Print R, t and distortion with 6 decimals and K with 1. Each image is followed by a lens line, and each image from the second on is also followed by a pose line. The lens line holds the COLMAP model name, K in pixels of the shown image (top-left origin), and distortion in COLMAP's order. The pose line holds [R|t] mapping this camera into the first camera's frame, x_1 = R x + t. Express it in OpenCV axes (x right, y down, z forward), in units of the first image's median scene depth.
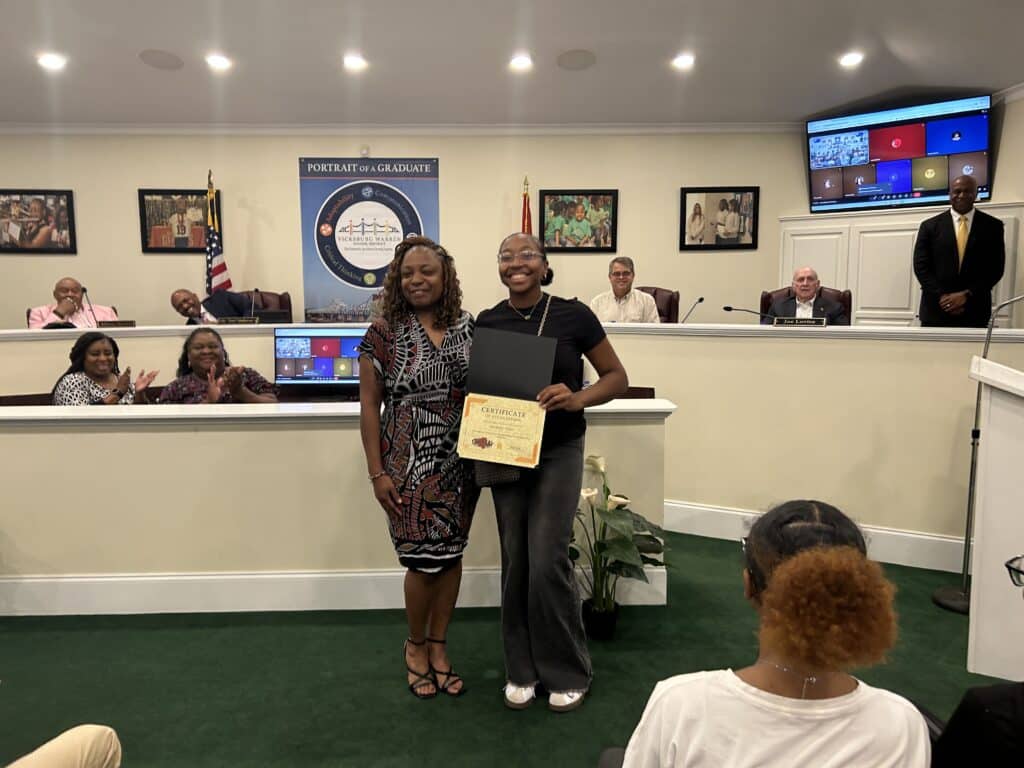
lens RADIAL K [[751.9, 0, 502.9], [0, 751.9, 375.6], [0, 0, 1]] dist [0.050361, -0.055594]
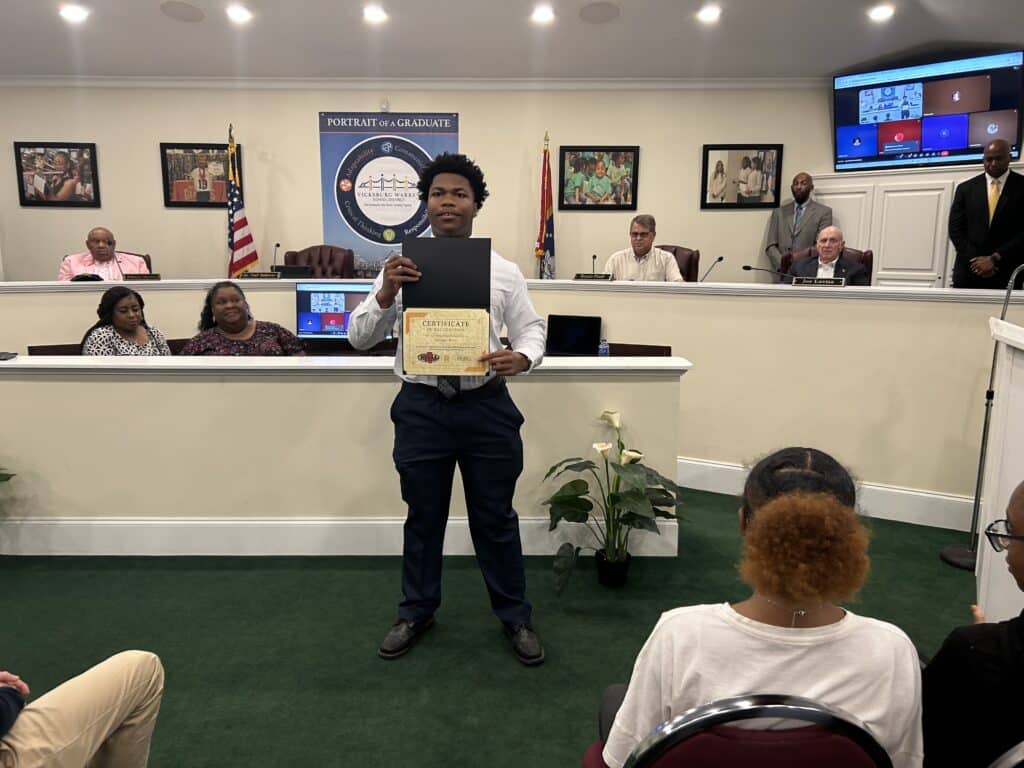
lens RADIAL K [[753.0, 0, 503.1], [0, 753.0, 374.4], [0, 0, 1]] dist [0.049688, -0.054972]
pose [[0.999678, 0.012925, -0.021834, -0.000650], [-0.011754, 0.998530, 0.052909, 0.002042], [0.022486, -0.052635, 0.998361, -0.010319]]
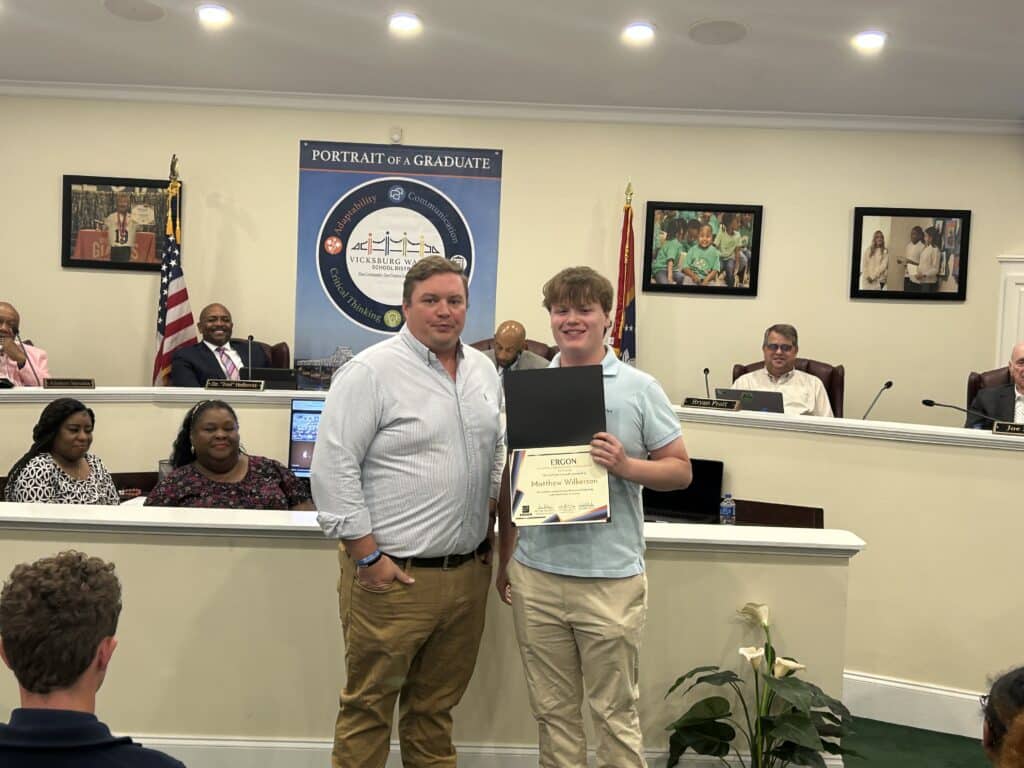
lens RADIAL K [[1280.4, 0, 513.1], [0, 1280.4, 367.3], [0, 0, 1]] dist [0.177012, -0.561089]
pose [[0.998974, 0.045280, -0.000181, -0.067051], [-0.045211, 0.997213, -0.059351, -0.021398], [-0.002507, 0.059298, 0.998237, -0.158515]]
